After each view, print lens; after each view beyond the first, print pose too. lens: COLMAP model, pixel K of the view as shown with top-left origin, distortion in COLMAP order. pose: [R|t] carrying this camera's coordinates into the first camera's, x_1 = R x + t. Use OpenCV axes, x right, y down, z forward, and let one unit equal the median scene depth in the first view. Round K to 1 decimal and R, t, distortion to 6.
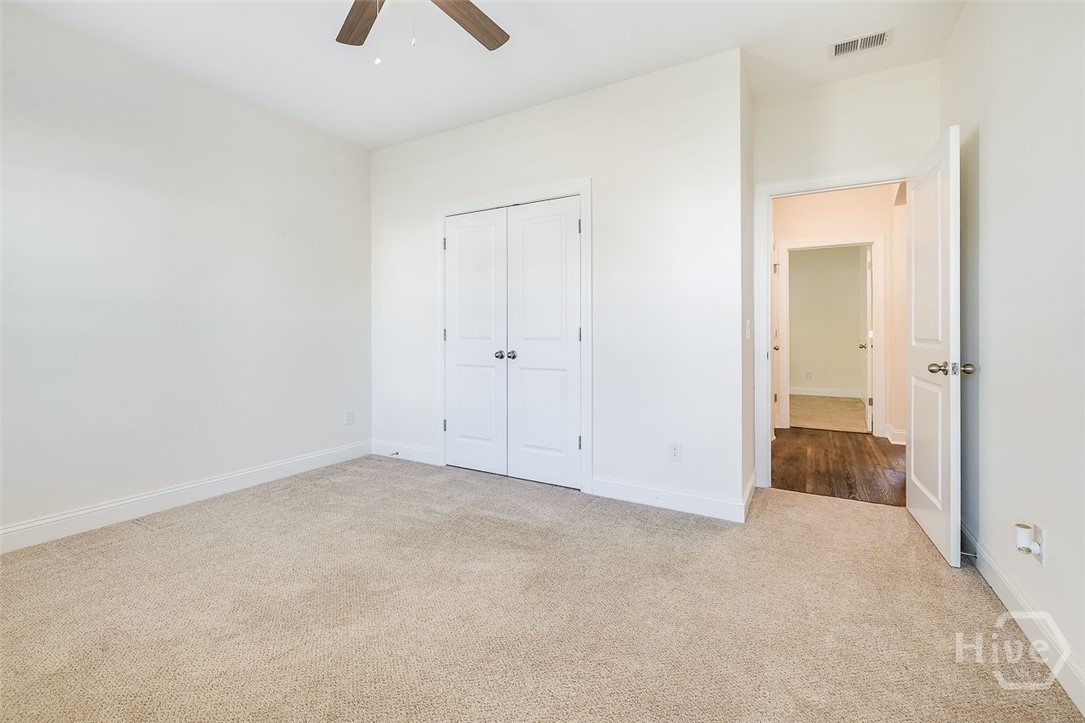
lens RADIAL K [[431.5, 0, 565.2], [0, 431.5, 329.7], [0, 0, 1]] dist [-0.000032, -0.000029]
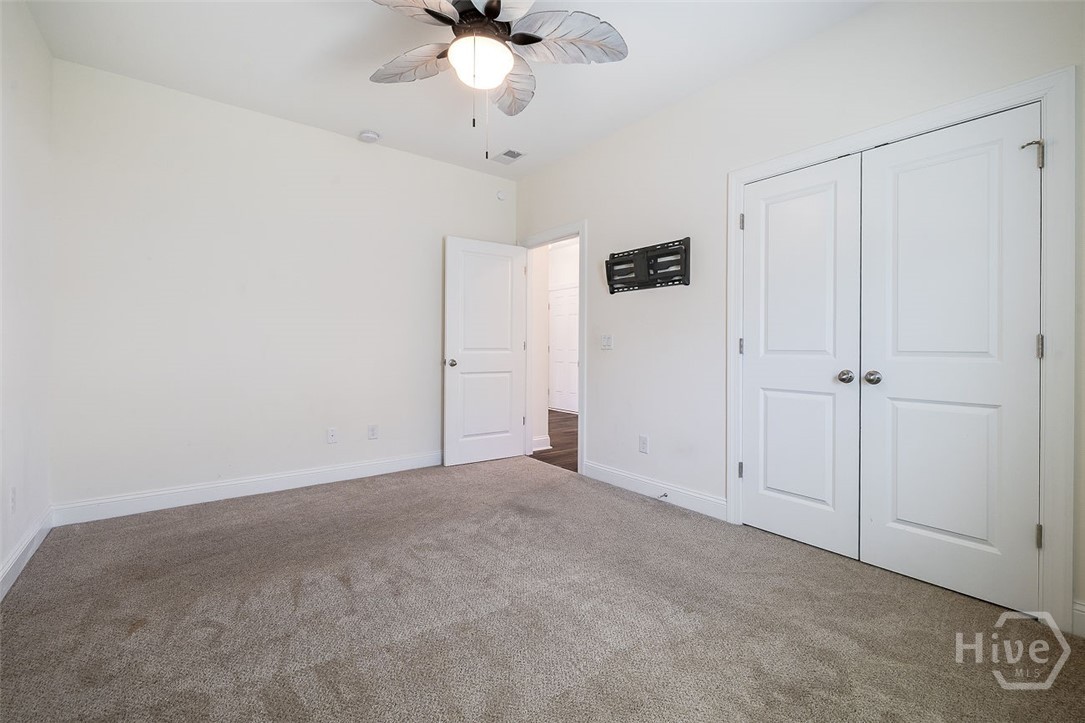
lens RADIAL K [[468.6, 0, 537.5], [0, 468.6, 341.4], [0, 0, 1]] dist [-0.000754, -0.000339]
pose [[0.901861, -0.002946, -0.432017, -0.267265], [0.003593, 0.999993, 0.000682, 0.001409], [0.432012, -0.002167, 0.901865, 0.143146]]
